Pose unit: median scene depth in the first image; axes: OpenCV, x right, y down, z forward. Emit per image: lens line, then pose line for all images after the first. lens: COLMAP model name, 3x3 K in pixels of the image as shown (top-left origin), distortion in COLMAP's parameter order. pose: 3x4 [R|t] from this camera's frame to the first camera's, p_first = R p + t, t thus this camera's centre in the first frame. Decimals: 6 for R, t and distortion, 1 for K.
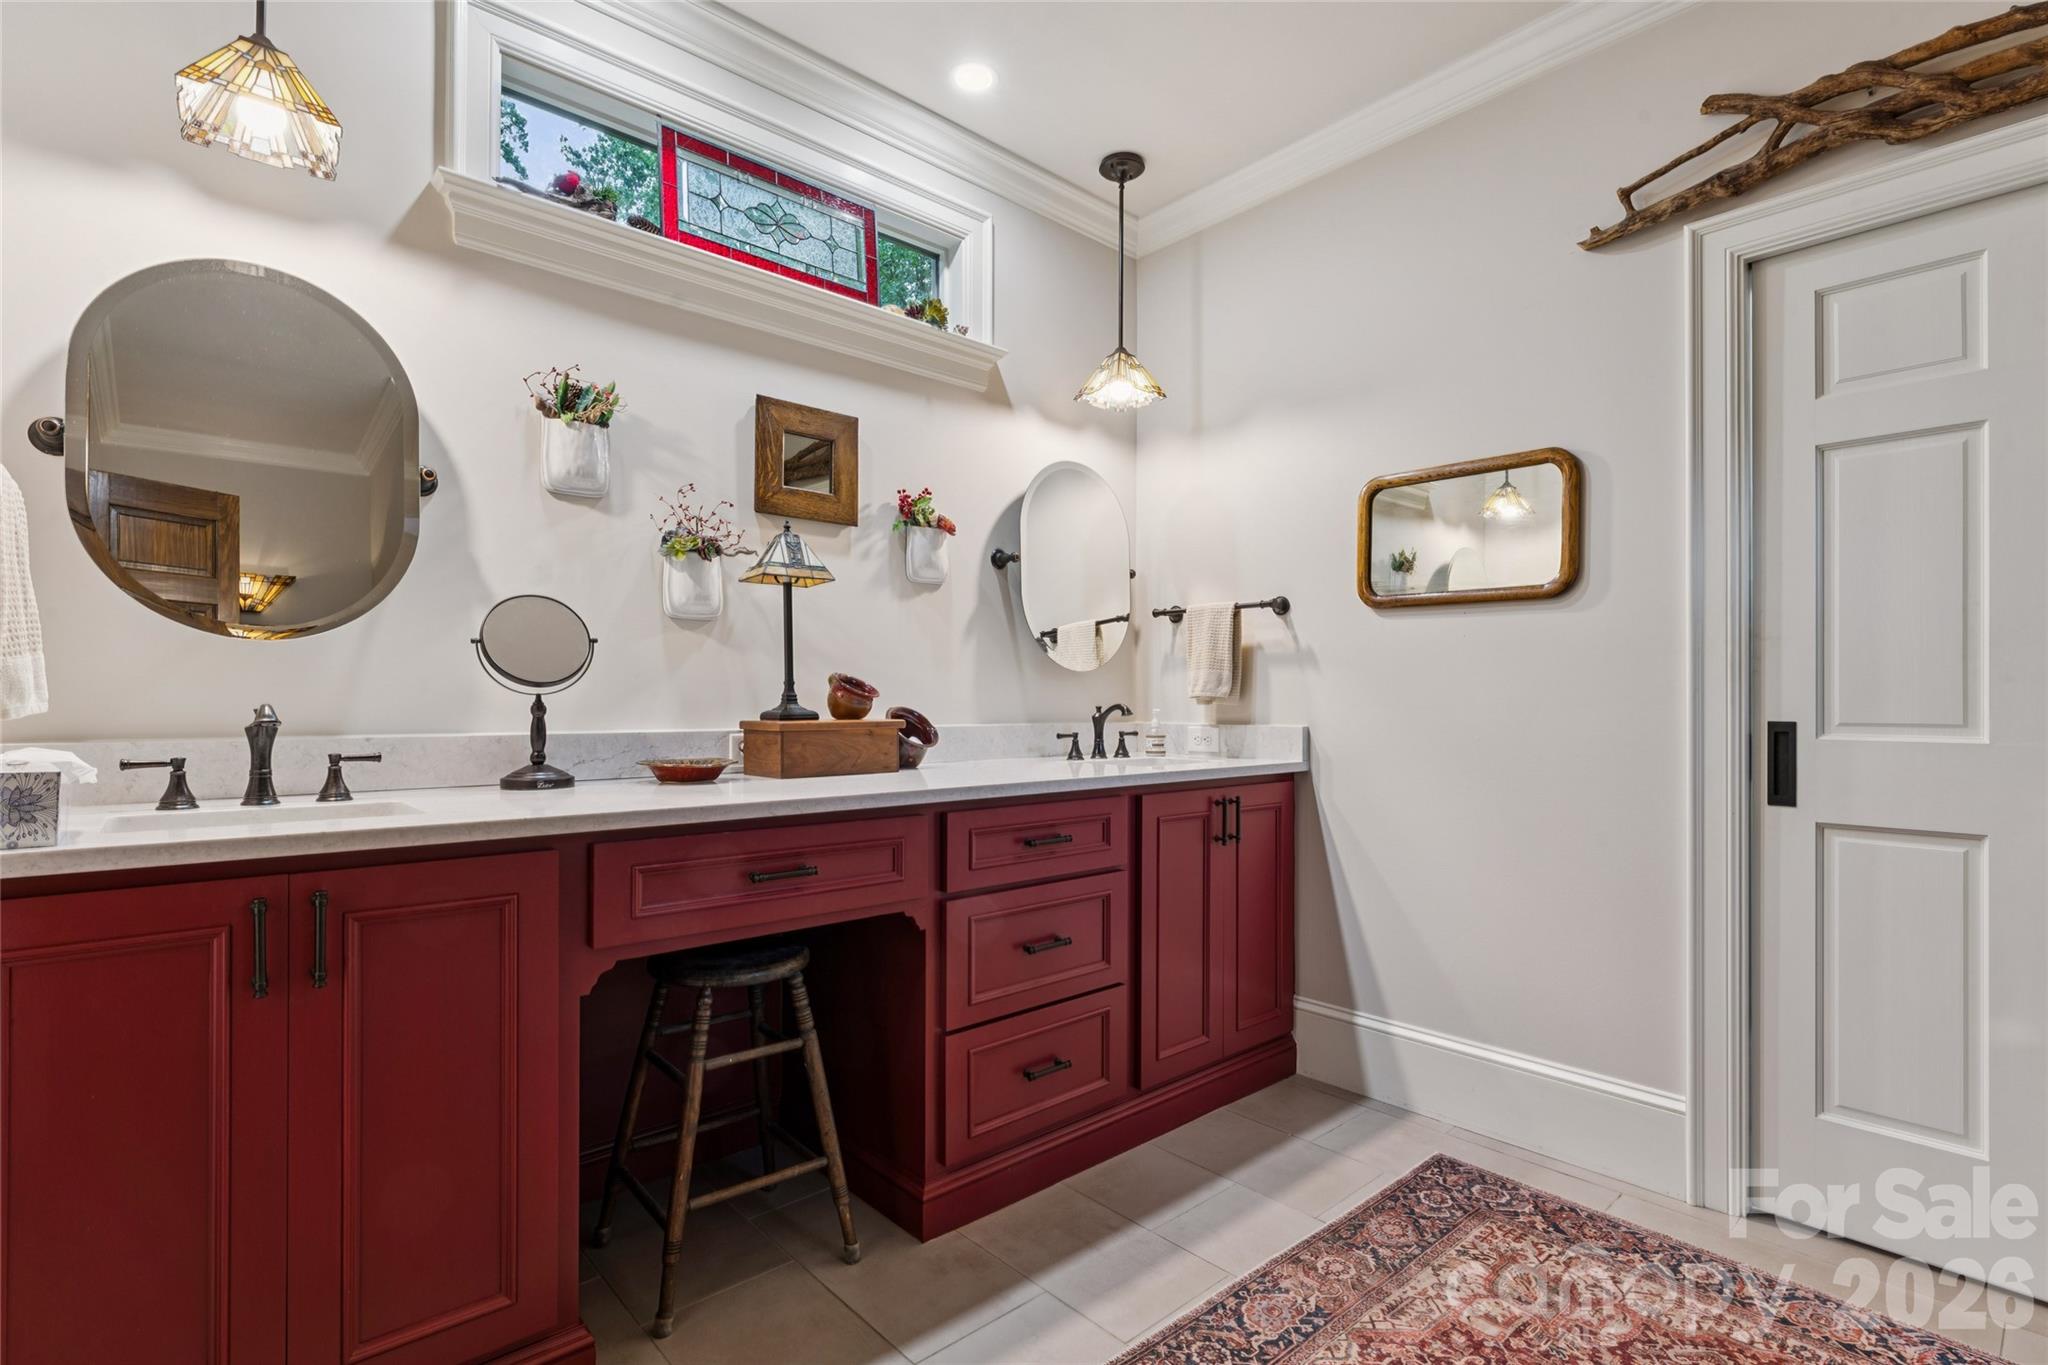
lens RADIAL K [[958.3, 0, 1019.7], [0, 958.3, 694.1], [0, 0, 1]] dist [-0.006413, 0.000650]
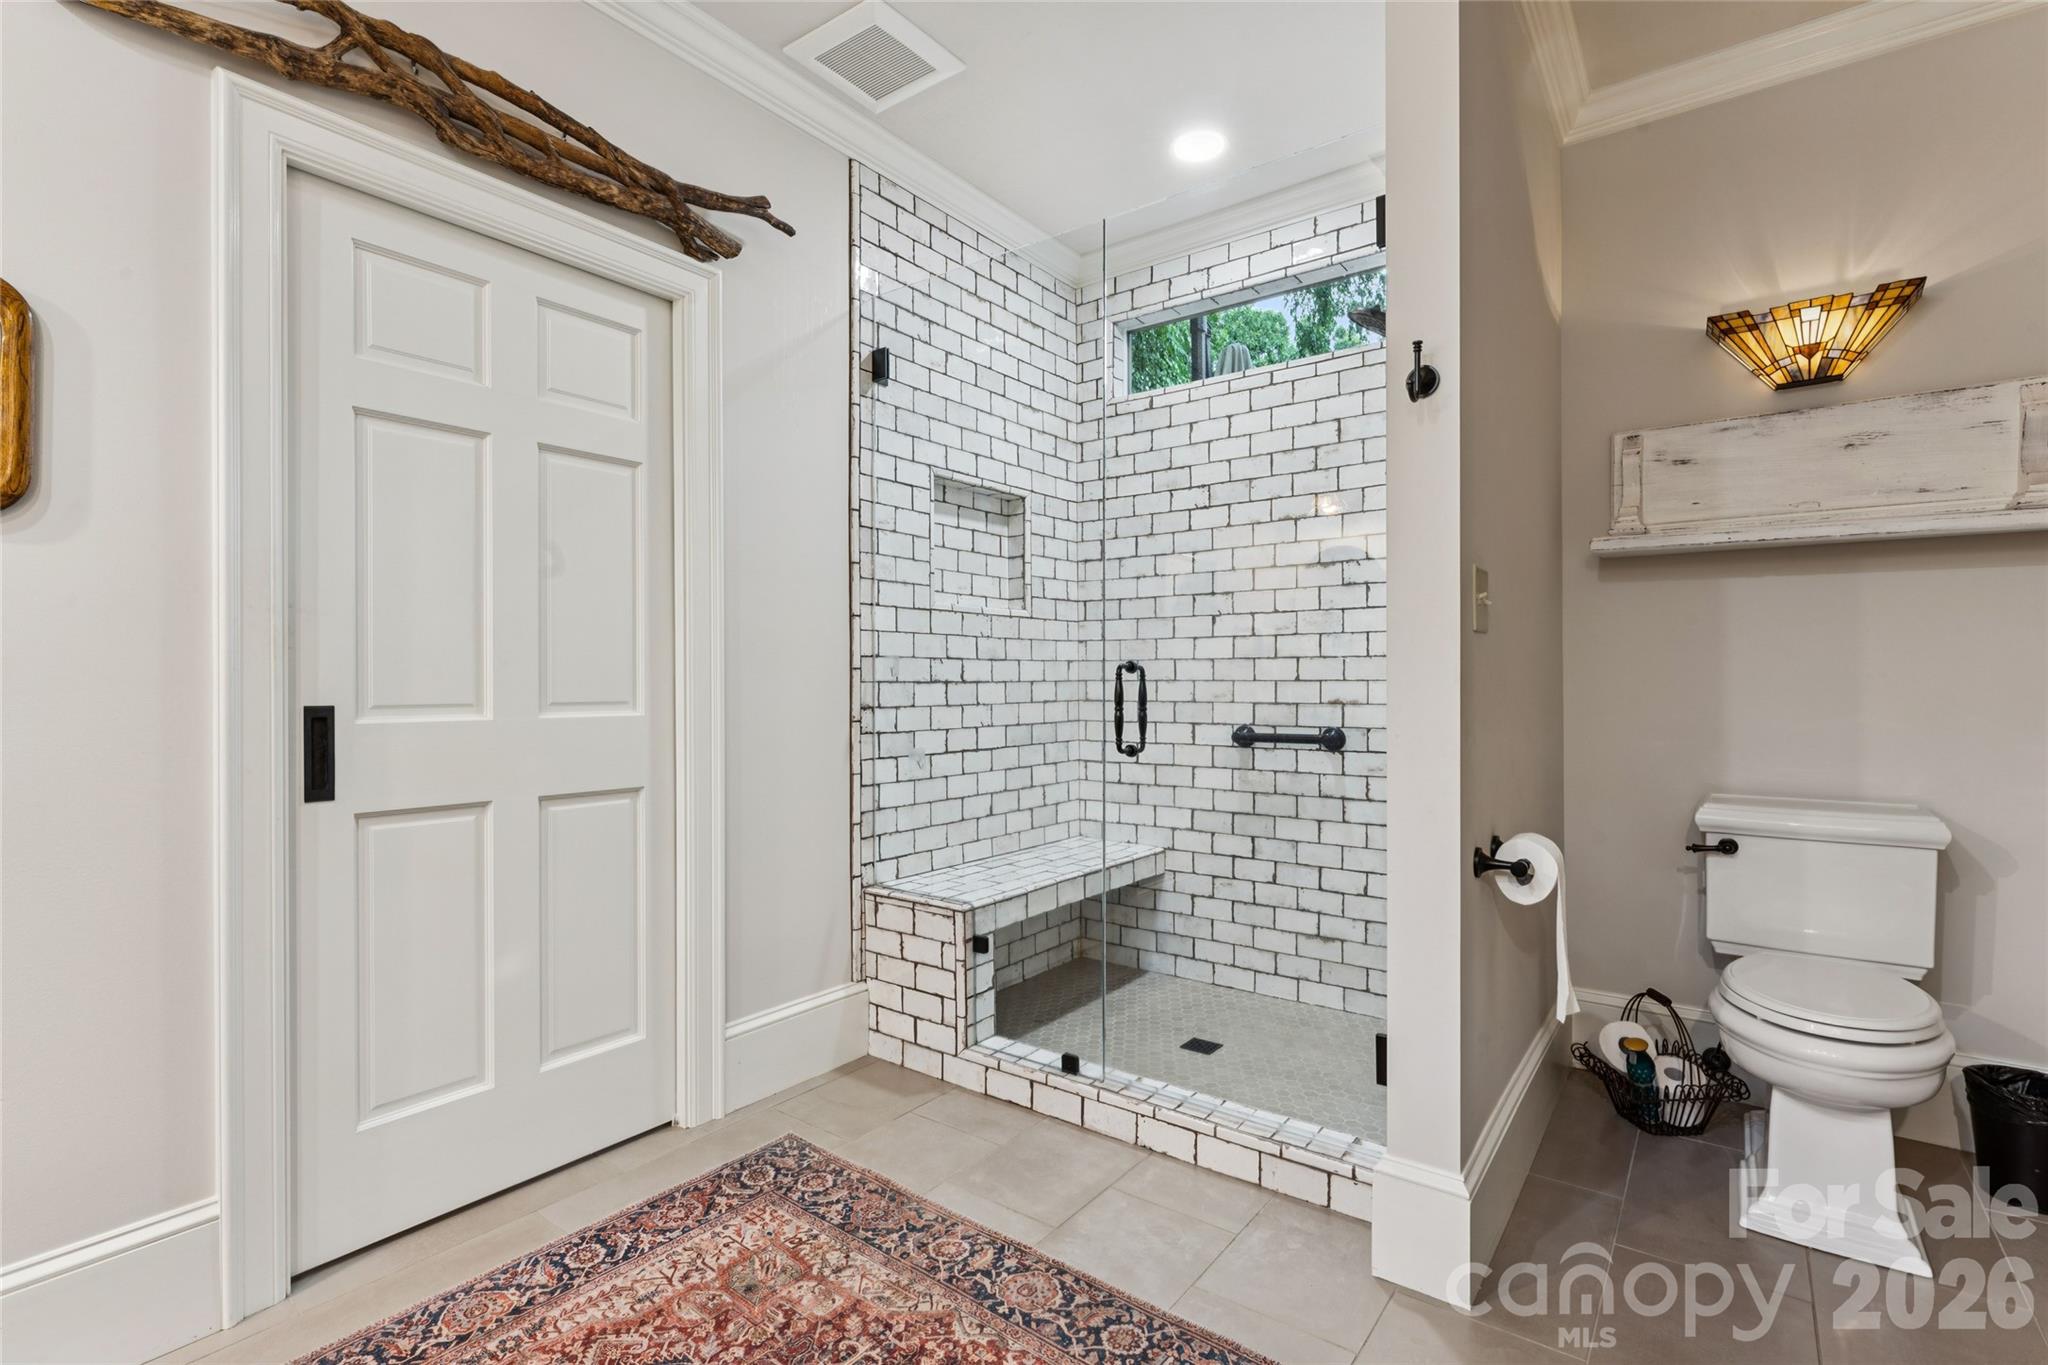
lens RADIAL K [[958.3, 0, 1017.3], [0, 958.3, 679.3], [0, 0, 1]] dist [-0.006413, 0.000650]
pose [[-0.202801, 0.000609, 0.979220, -0.203382], [-0.006397, 0.999978, -0.001947, 0.001859], [-0.979199, -0.006659, -0.202792, 0.562002]]
